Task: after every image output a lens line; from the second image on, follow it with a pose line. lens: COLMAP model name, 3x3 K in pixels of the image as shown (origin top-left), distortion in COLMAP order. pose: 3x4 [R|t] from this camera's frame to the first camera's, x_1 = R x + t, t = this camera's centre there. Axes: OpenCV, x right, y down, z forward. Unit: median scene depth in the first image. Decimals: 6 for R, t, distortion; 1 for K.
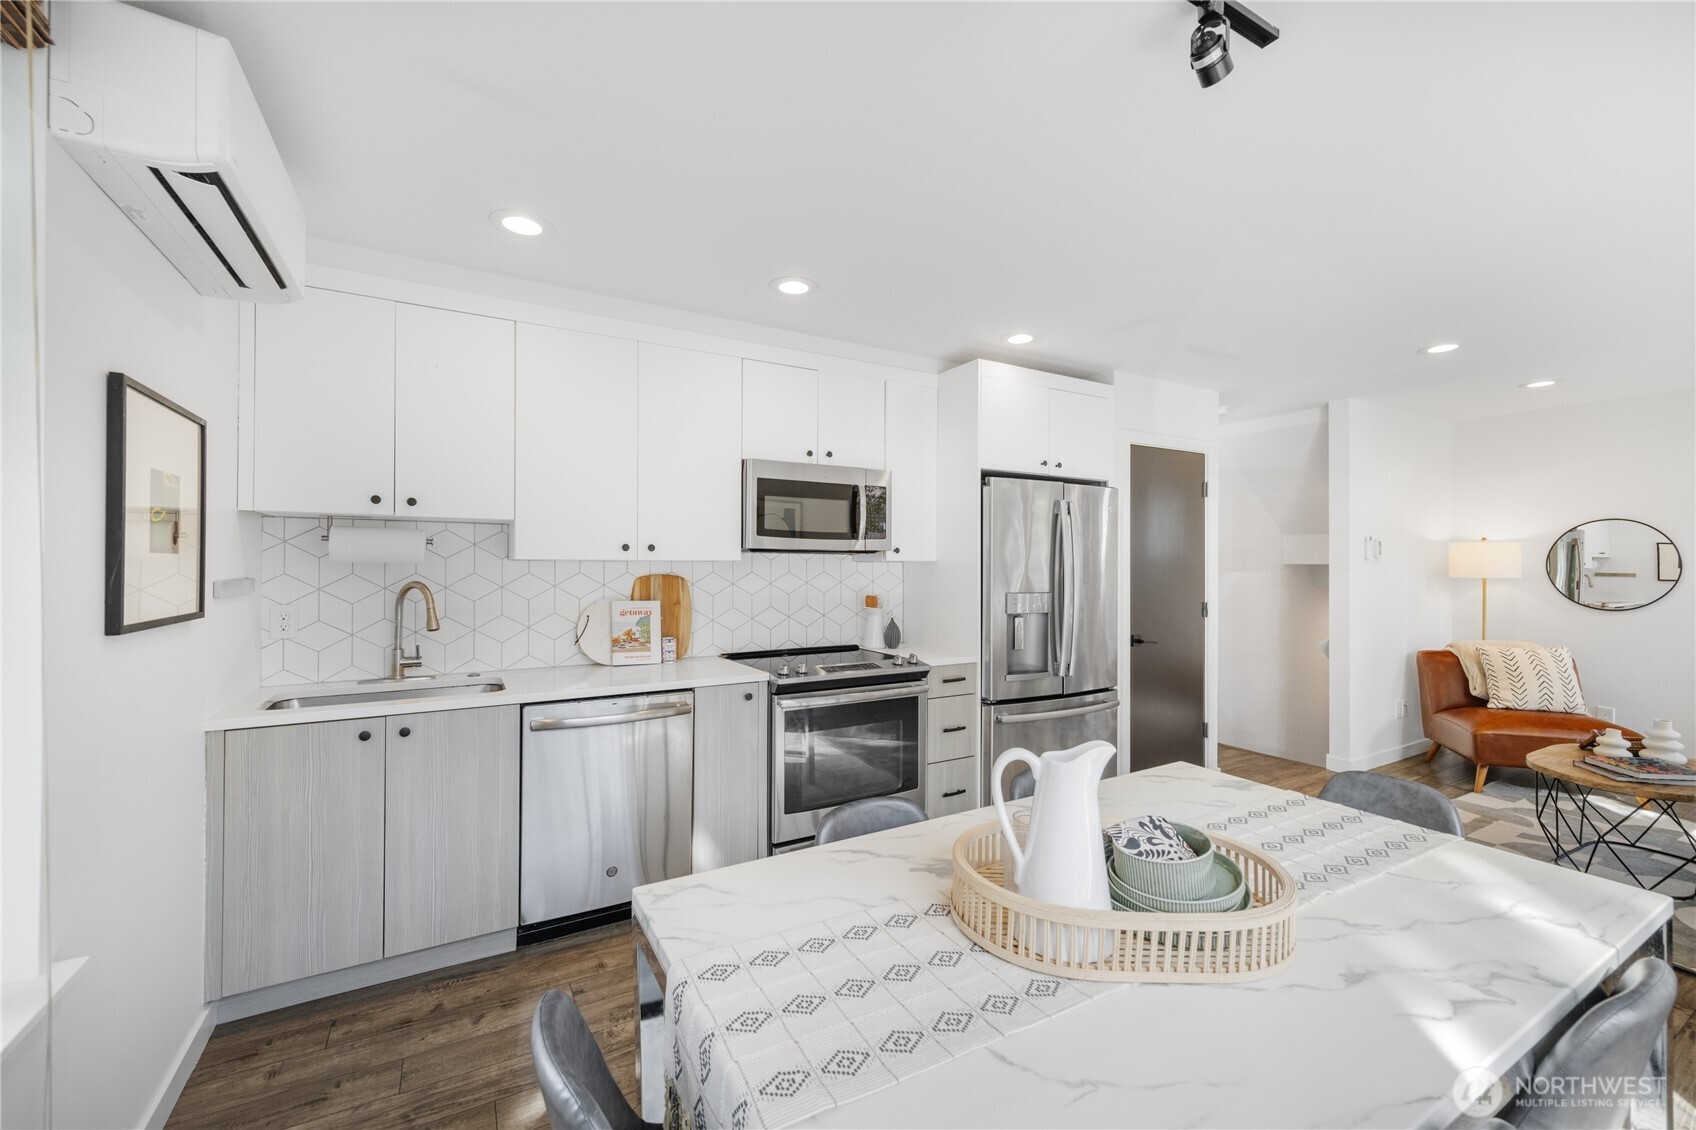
lens RADIAL K [[681.2, 0, 841.6], [0, 681.2, 561.0], [0, 0, 1]] dist [-0.001361, 0.000991]
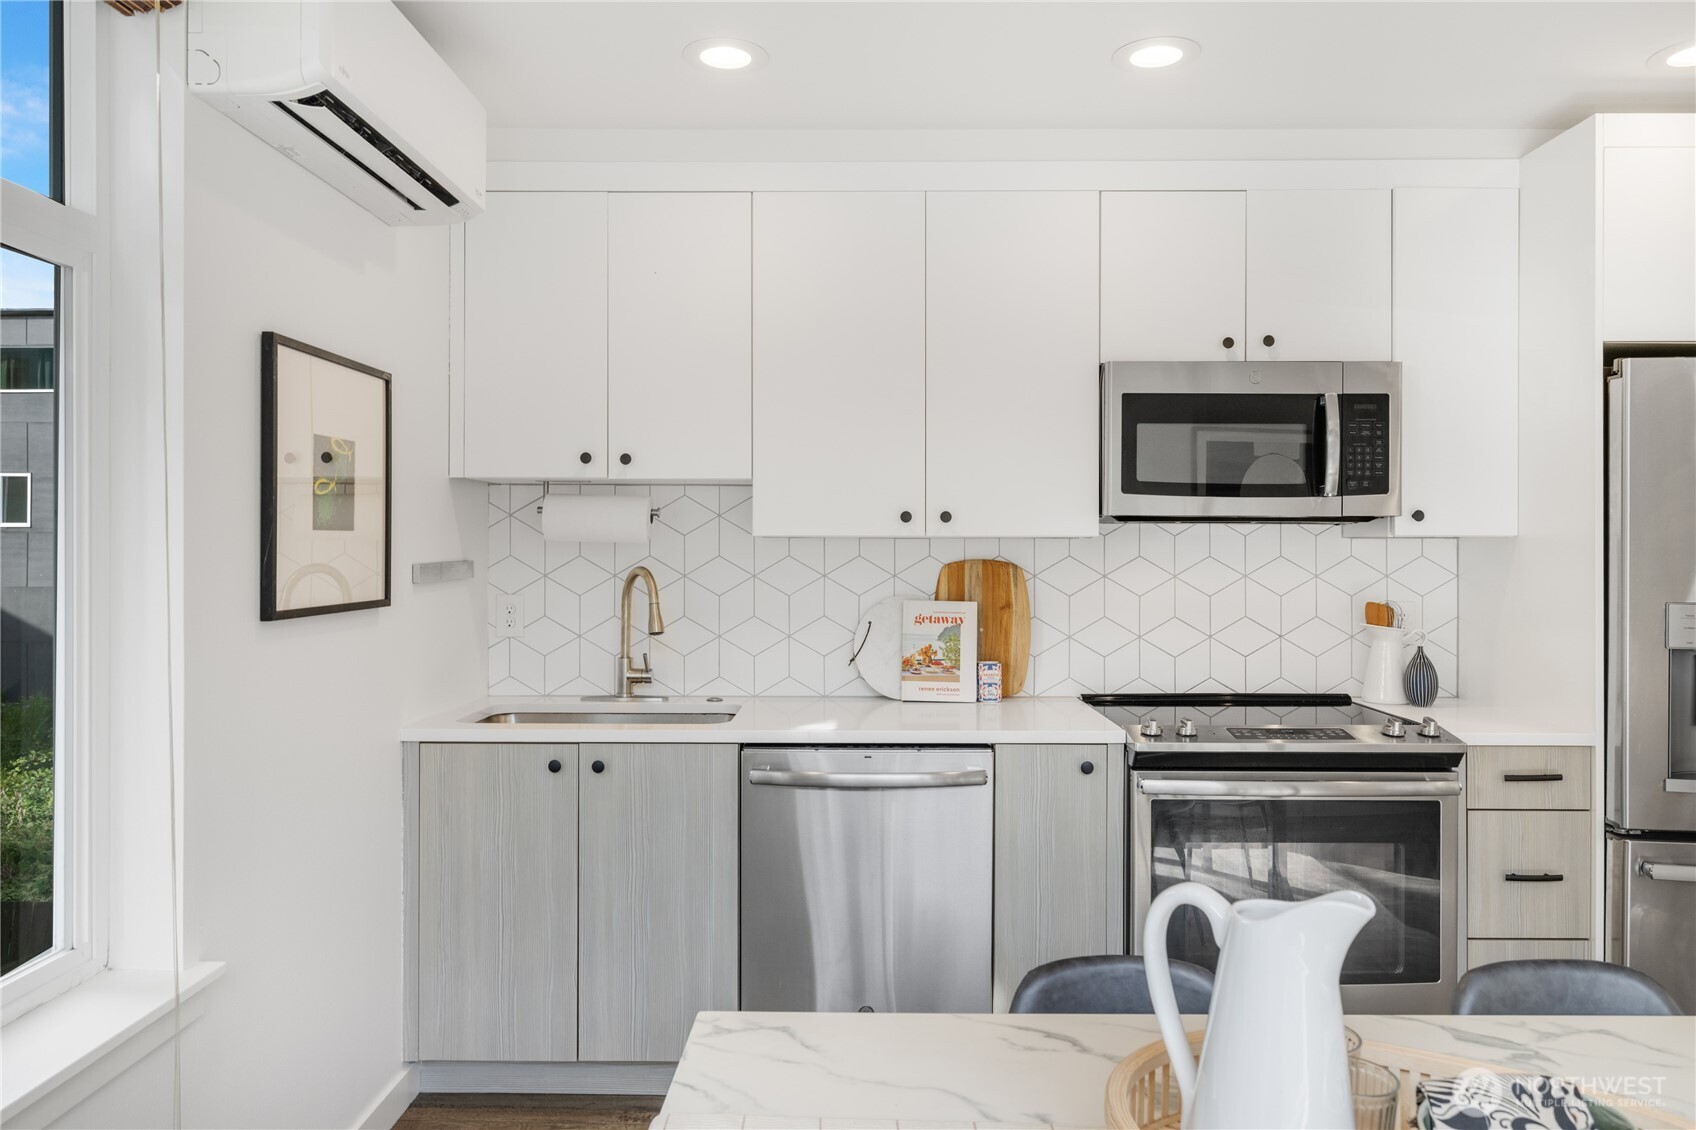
lens RADIAL K [[1164.4, 0, 849.2], [0, 1164.4, 545.0], [0, 0, 1]] dist [-0.000341, -0.004731]
pose [[0.859333, -0.000632, -0.511416, 0.243212], [0.003415, 0.999984, 0.004503, 0.002014], [0.511405, -0.005616, 0.859321, 0.038291]]
